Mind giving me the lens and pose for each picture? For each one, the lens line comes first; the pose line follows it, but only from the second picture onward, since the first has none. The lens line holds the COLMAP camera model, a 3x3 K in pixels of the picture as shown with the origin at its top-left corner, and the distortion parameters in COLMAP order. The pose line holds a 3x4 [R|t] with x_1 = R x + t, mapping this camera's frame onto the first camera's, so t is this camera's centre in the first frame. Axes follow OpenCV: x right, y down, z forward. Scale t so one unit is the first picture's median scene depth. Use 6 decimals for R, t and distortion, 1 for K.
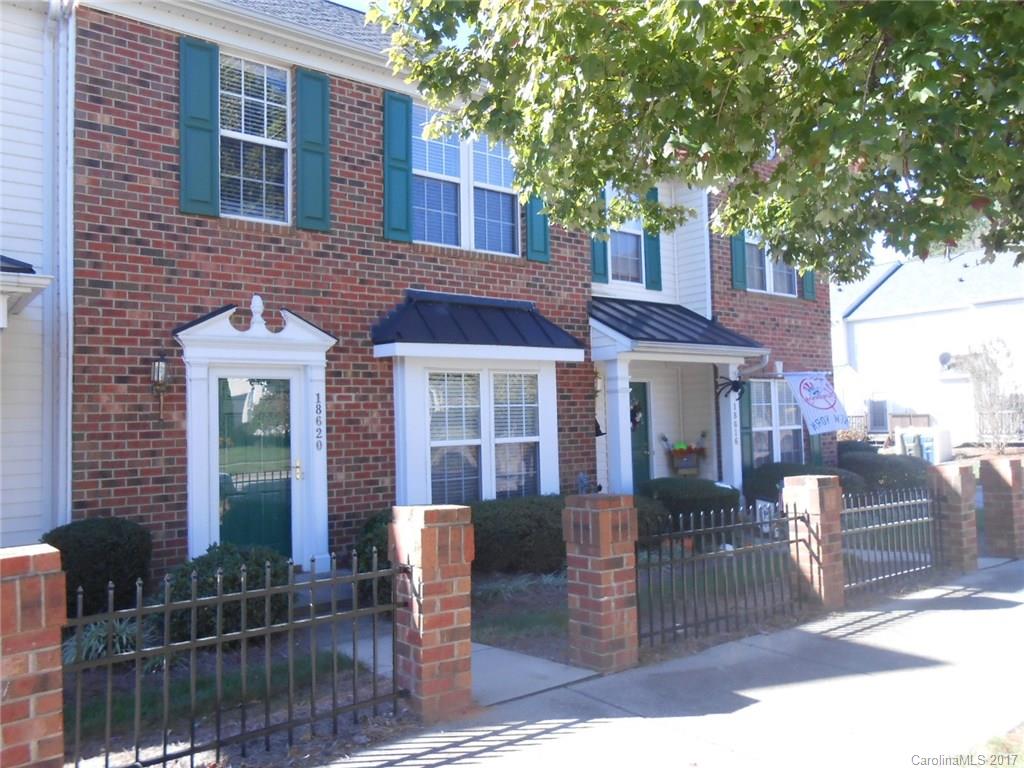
lens RADIAL K [[797.3, 0, 526.0], [0, 797.3, 382.8], [0, 0, 1]] dist [-0.008343, -0.002688]
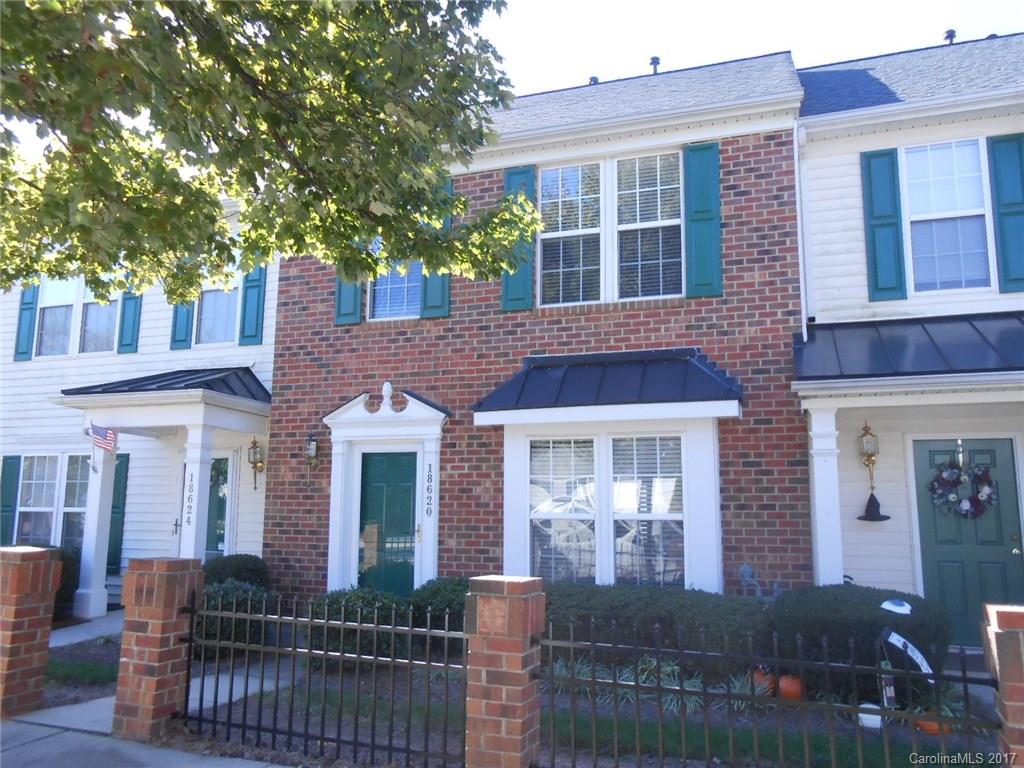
lens RADIAL K [[797.3, 0, 526.0], [0, 797.3, 382.8], [0, 0, 1]] dist [-0.008343, -0.002688]
pose [[0.526137, -0.103596, -0.844066, 0.729932], [0.019637, 0.993768, -0.109729, 0.024823], [0.850173, 0.041158, 0.524892, 0.518282]]
